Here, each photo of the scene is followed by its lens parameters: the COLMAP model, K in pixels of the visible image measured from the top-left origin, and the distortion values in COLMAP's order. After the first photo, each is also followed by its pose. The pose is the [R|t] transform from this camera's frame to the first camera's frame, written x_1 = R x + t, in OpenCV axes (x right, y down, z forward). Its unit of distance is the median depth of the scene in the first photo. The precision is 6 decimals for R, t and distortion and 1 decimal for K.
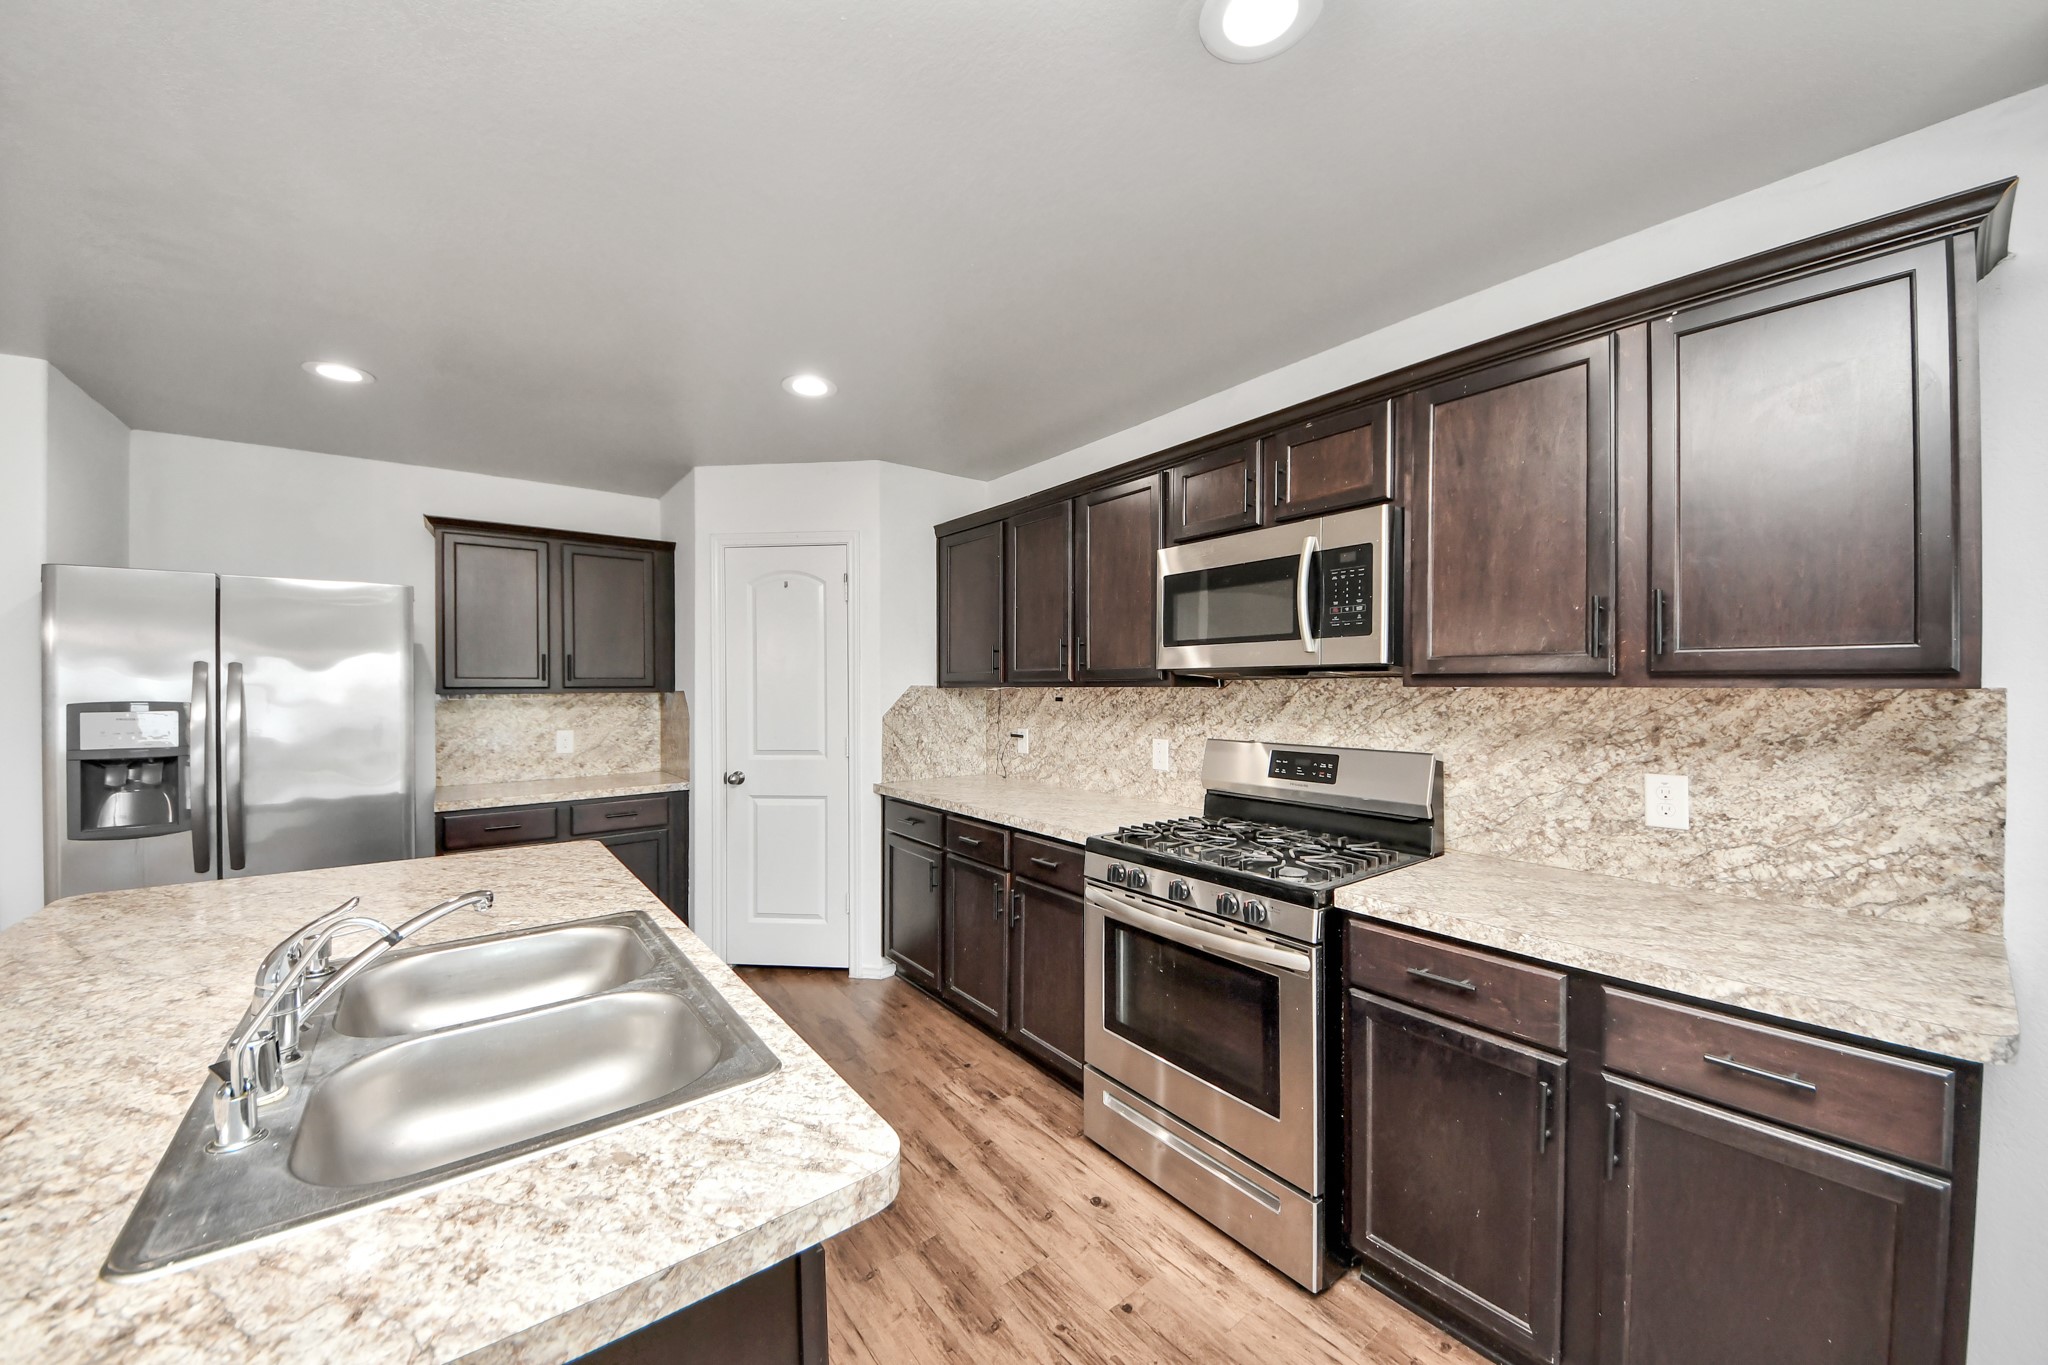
lens RADIAL K [[742.0, 0, 1034.7], [0, 742.0, 686.5], [0, 0, 1]] dist [0.006869, -0.008665]
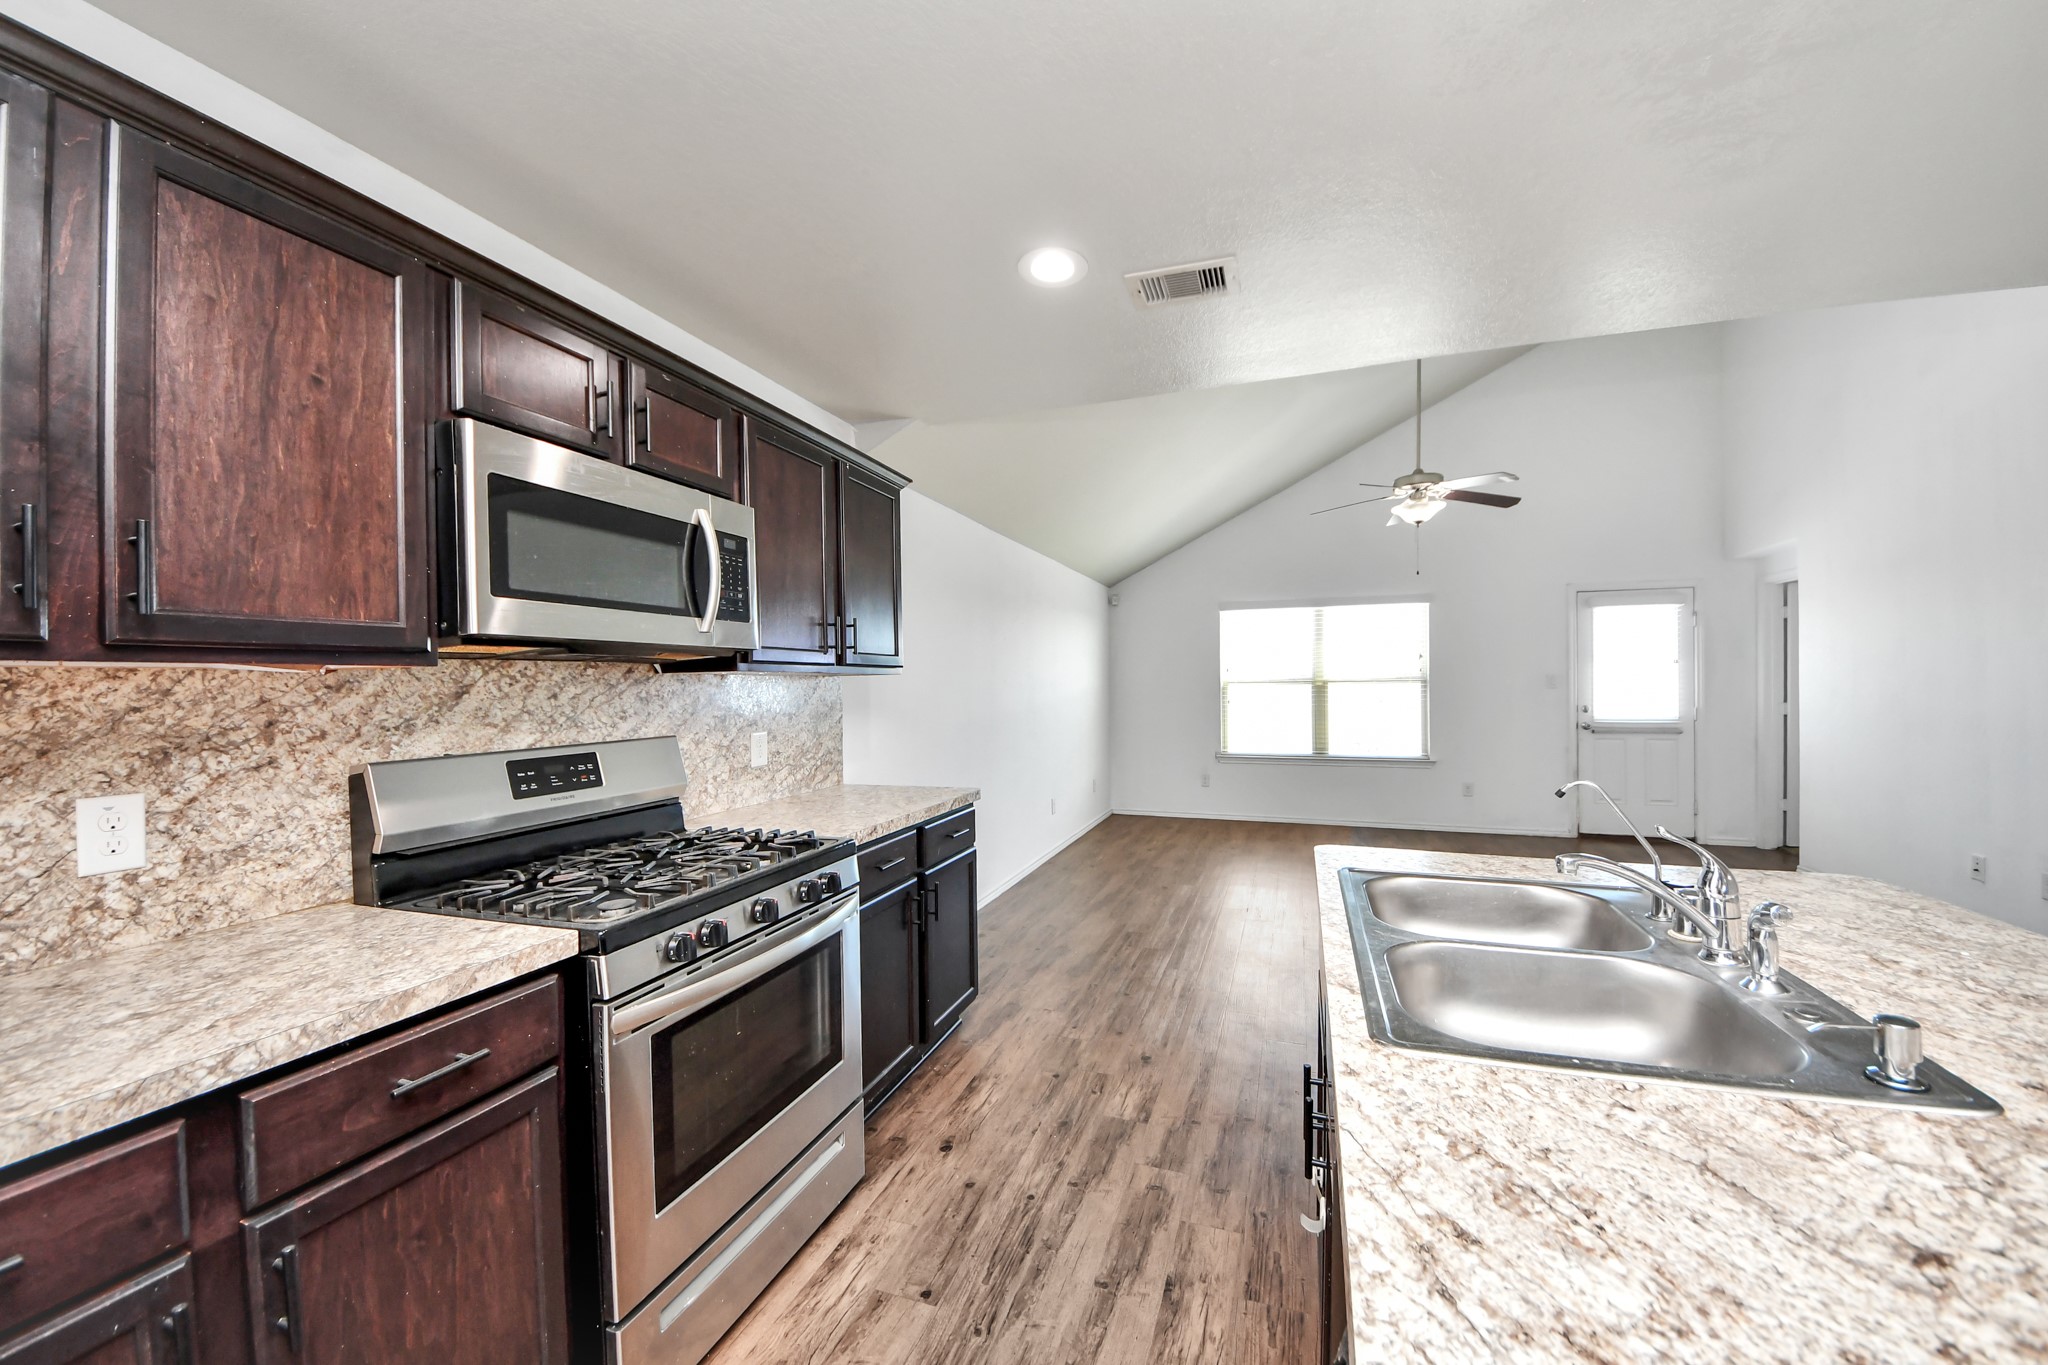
lens RADIAL K [[742.0, 0, 1034.7], [0, 742.0, 686.5], [0, 0, 1]] dist [0.006869, -0.008665]
pose [[-0.516529, -0.002907, 0.856265, -0.593114], [0.007593, 0.999939, 0.007975, 0.014644], [-0.856236, 0.010621, -0.516476, 1.026710]]
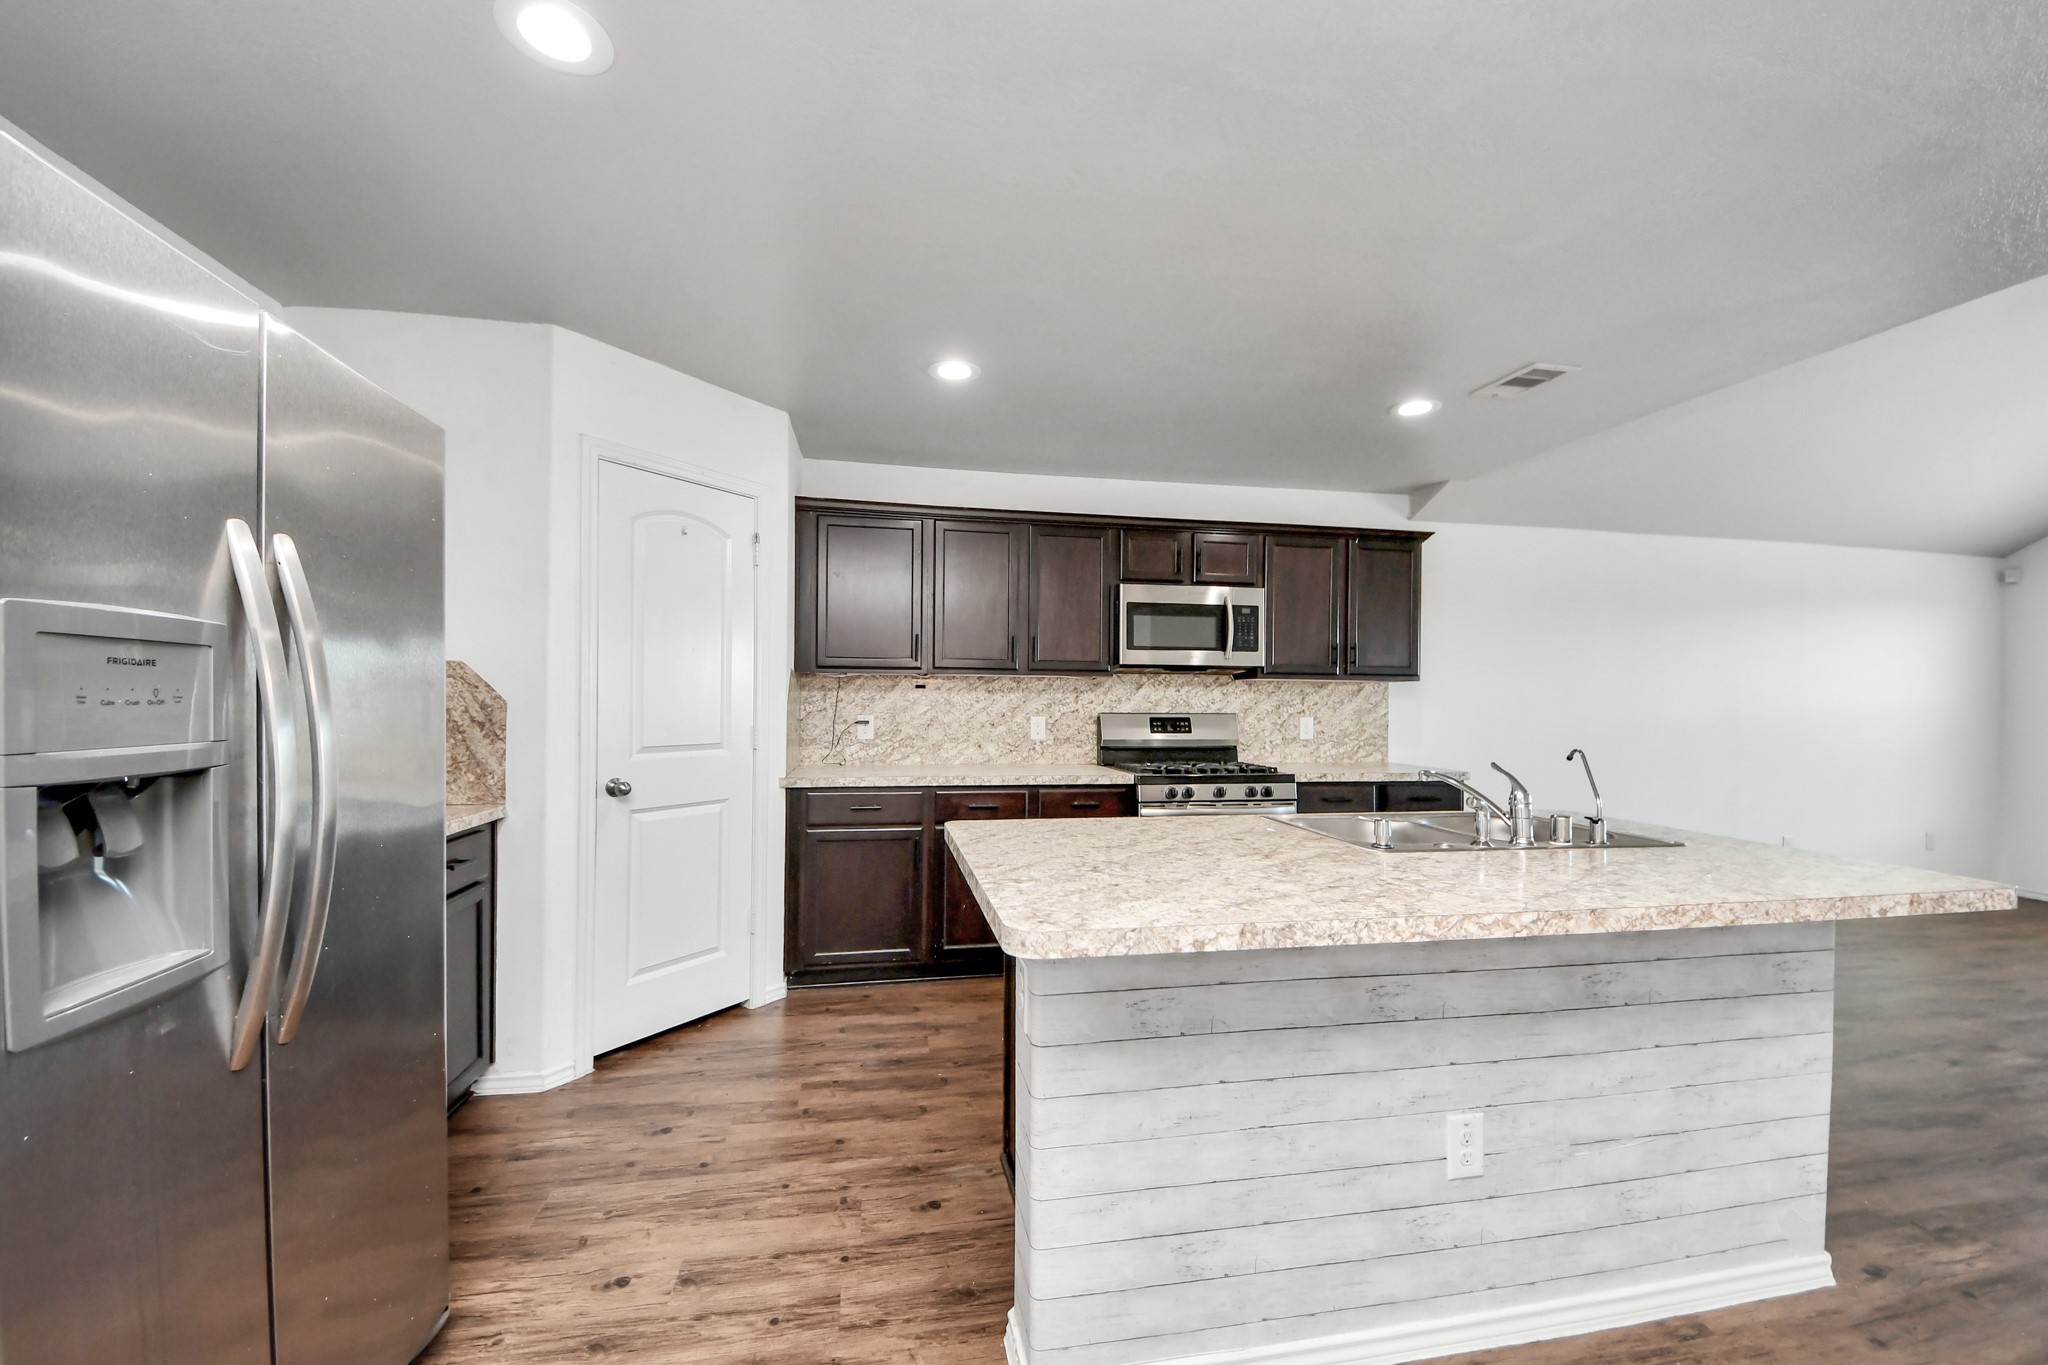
lens RADIAL K [[781.4, 0, 1057.7], [0, 781.4, 701.2], [0, 0, 1]] dist [0.000849, -0.000128]
pose [[0.456346, 0.000554, 0.889802, -1.413128], [-0.009658, 0.999944, 0.004330, 0.049961], [-0.889750, -0.010570, 0.456326, 0.441514]]
